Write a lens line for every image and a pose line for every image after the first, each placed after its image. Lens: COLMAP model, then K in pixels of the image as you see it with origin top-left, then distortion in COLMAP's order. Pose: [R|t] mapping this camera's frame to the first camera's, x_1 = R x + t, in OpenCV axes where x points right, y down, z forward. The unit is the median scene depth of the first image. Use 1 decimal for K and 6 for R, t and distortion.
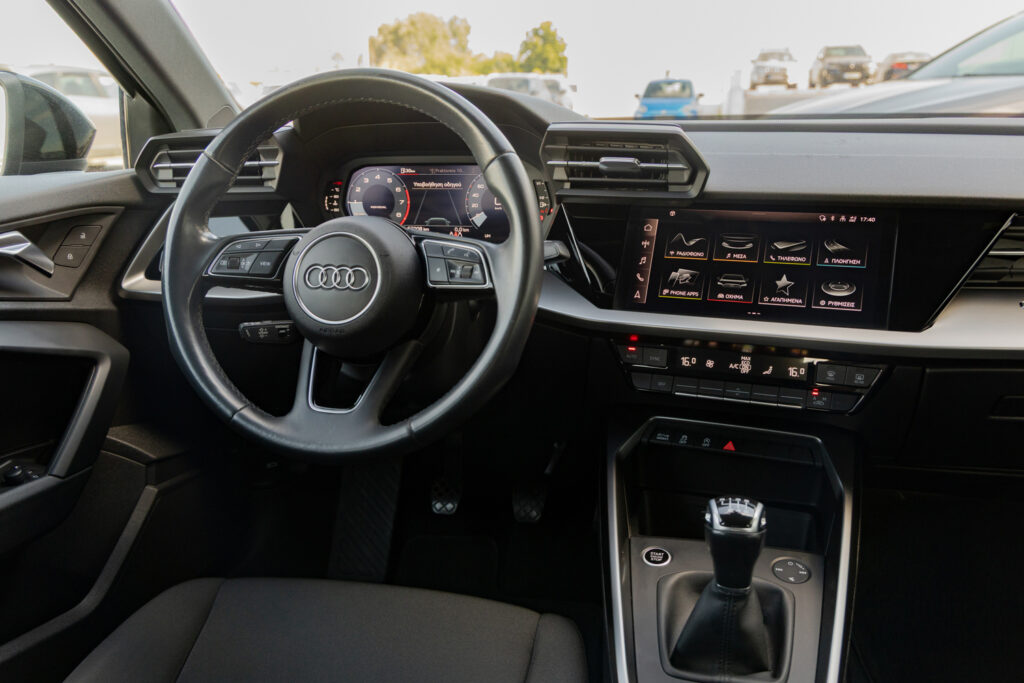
lens RADIAL K [[869.1, 0, 507.2], [0, 869.1, 348.1], [0, 0, 1]] dist [-0.005042, 0.003075]
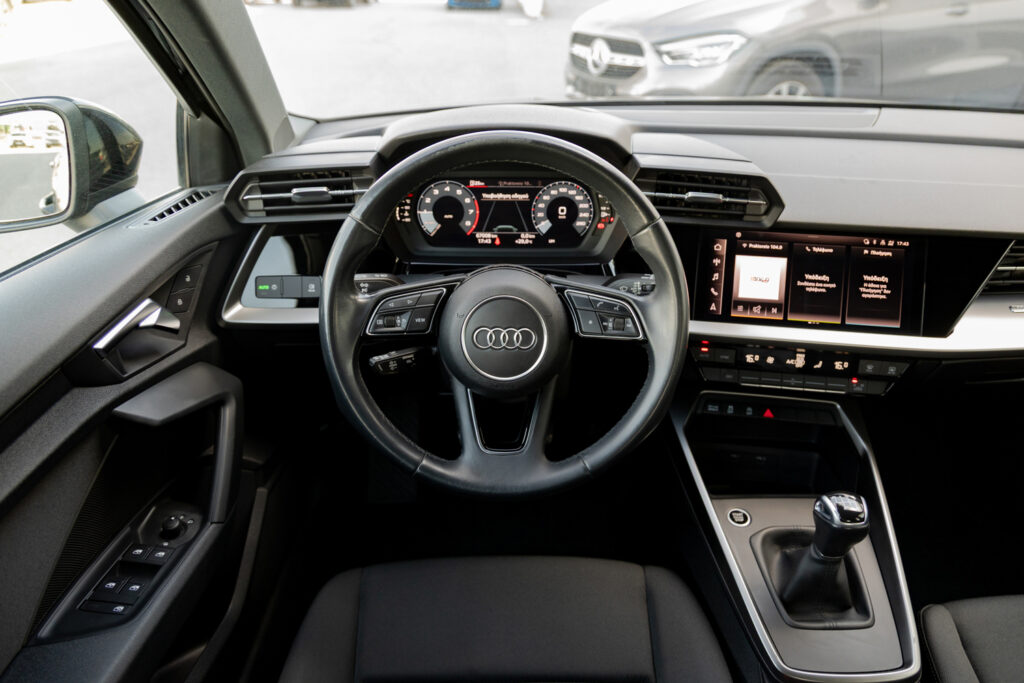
lens RADIAL K [[714.2, 0, 517.7], [0, 714.2, 338.7], [0, 0, 1]] dist [0.011309, 0.000557]
pose [[0.970959, -0.088162, 0.222410, -0.336171], [0.042494, 0.978398, 0.202318, -0.231012], [-0.235443, -0.186991, 0.953730, 0.122124]]
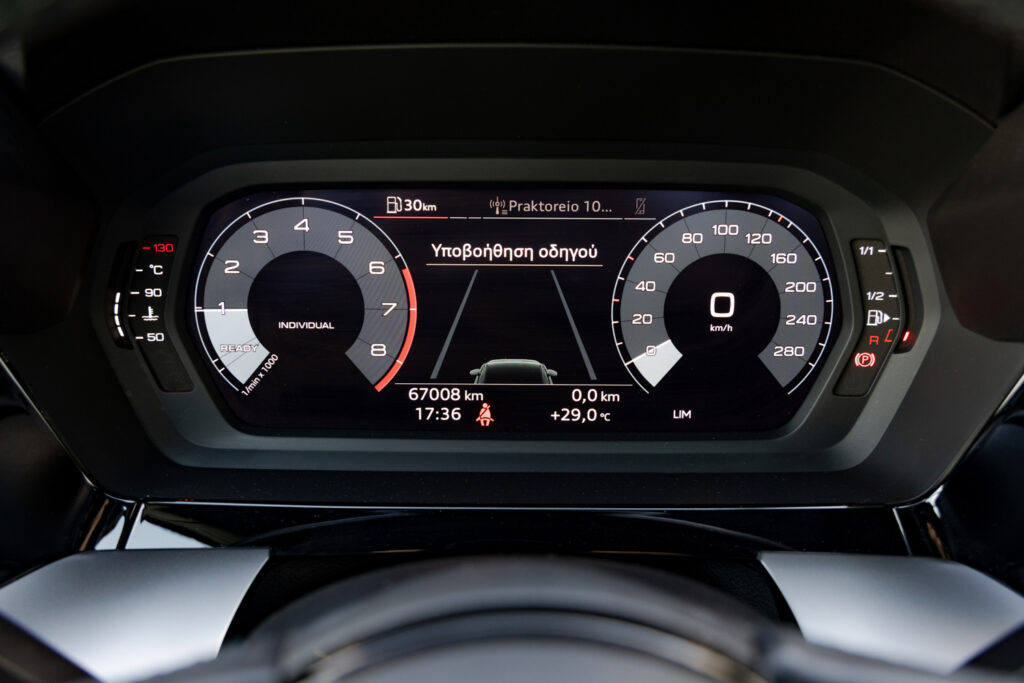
lens RADIAL K [[1074.8, 0, 512.0], [0, 1074.8, 341.5], [0, 0, 1]] dist [0.012211, 0.001752]
pose [[0.971450, -0.046326, 0.232676, -0.201801], [0.041631, 0.998819, 0.025051, -0.198511], [-0.233562, -0.014650, 0.972232, 0.761776]]
